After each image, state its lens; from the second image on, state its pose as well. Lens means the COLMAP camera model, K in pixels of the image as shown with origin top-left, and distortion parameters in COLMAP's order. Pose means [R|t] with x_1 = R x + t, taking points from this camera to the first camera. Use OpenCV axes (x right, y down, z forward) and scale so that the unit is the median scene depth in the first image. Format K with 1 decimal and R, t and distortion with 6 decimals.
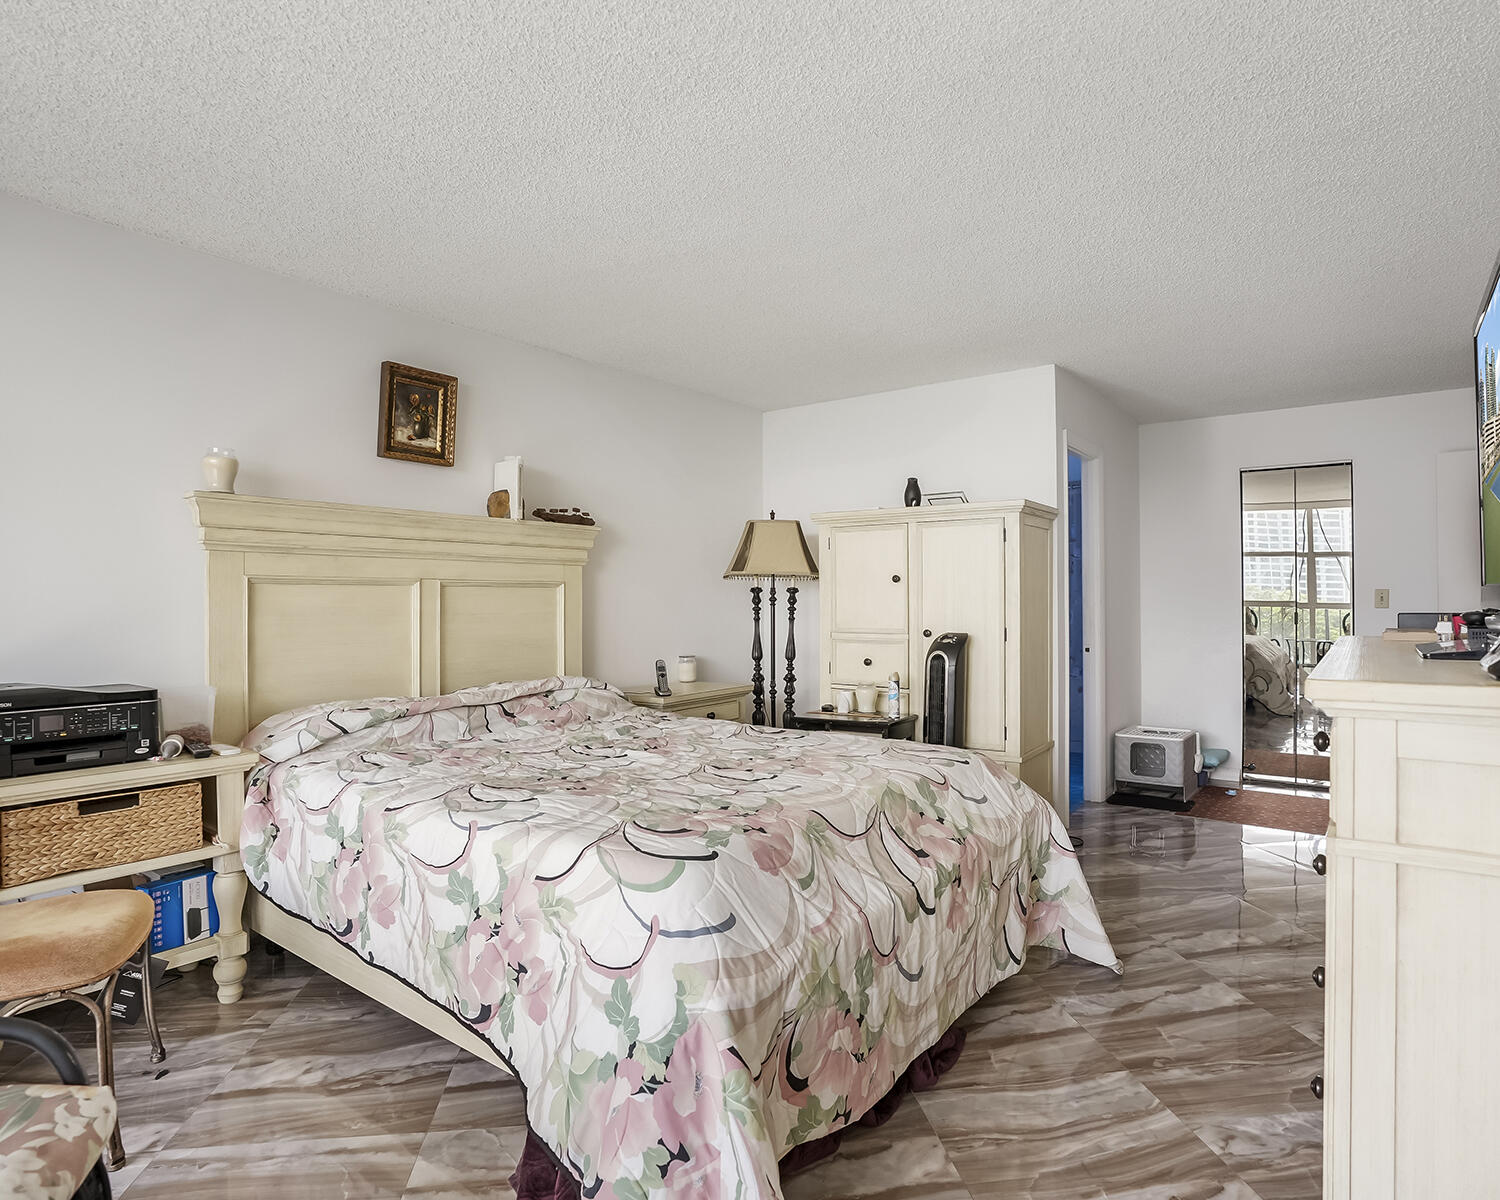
lens RADIAL K [[851.5, 0, 755.2], [0, 851.5, 592.2], [0, 0, 1]] dist [-0.074863, 0.034811]
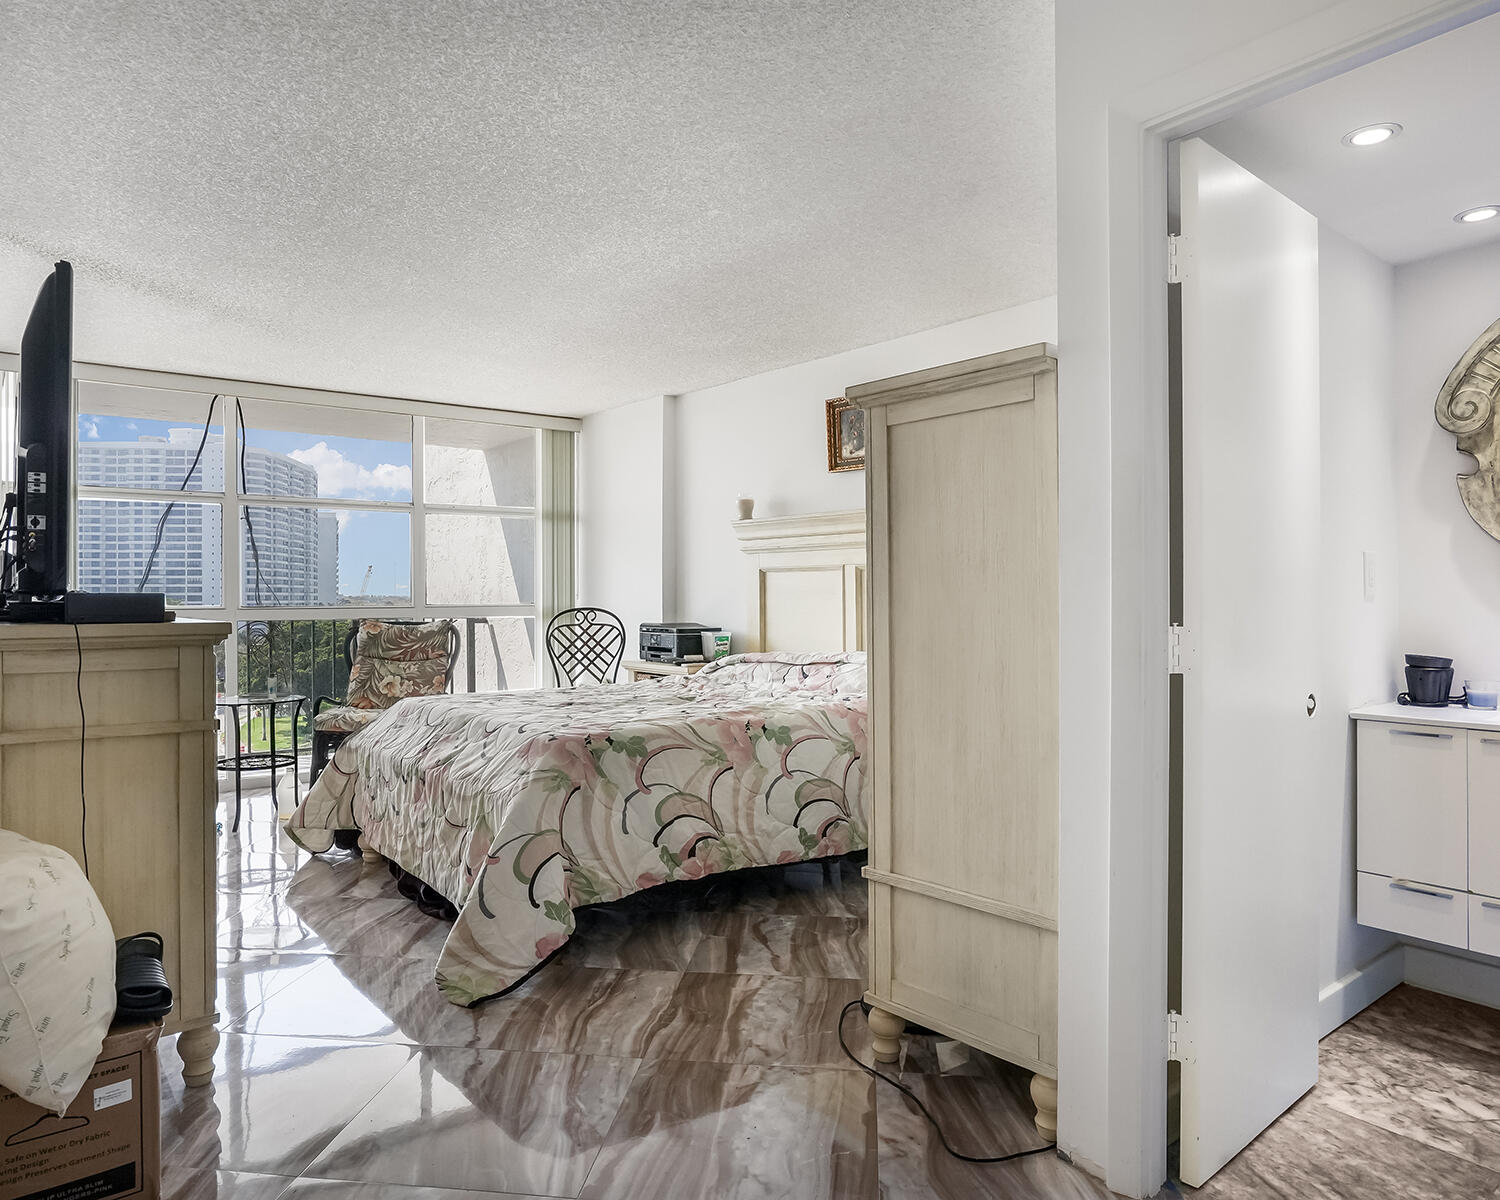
lens RADIAL K [[989.1, 0, 750.0], [0, 989.1, 600.0], [0, 0, 1]] dist [-0.037999, 0.000332]
pose [[-0.254625, 0.015000, -0.966924, 1.242853], [0.014615, 0.999825, 0.011662, 0.021088], [0.966929, -0.011162, -0.254800, 1.439286]]
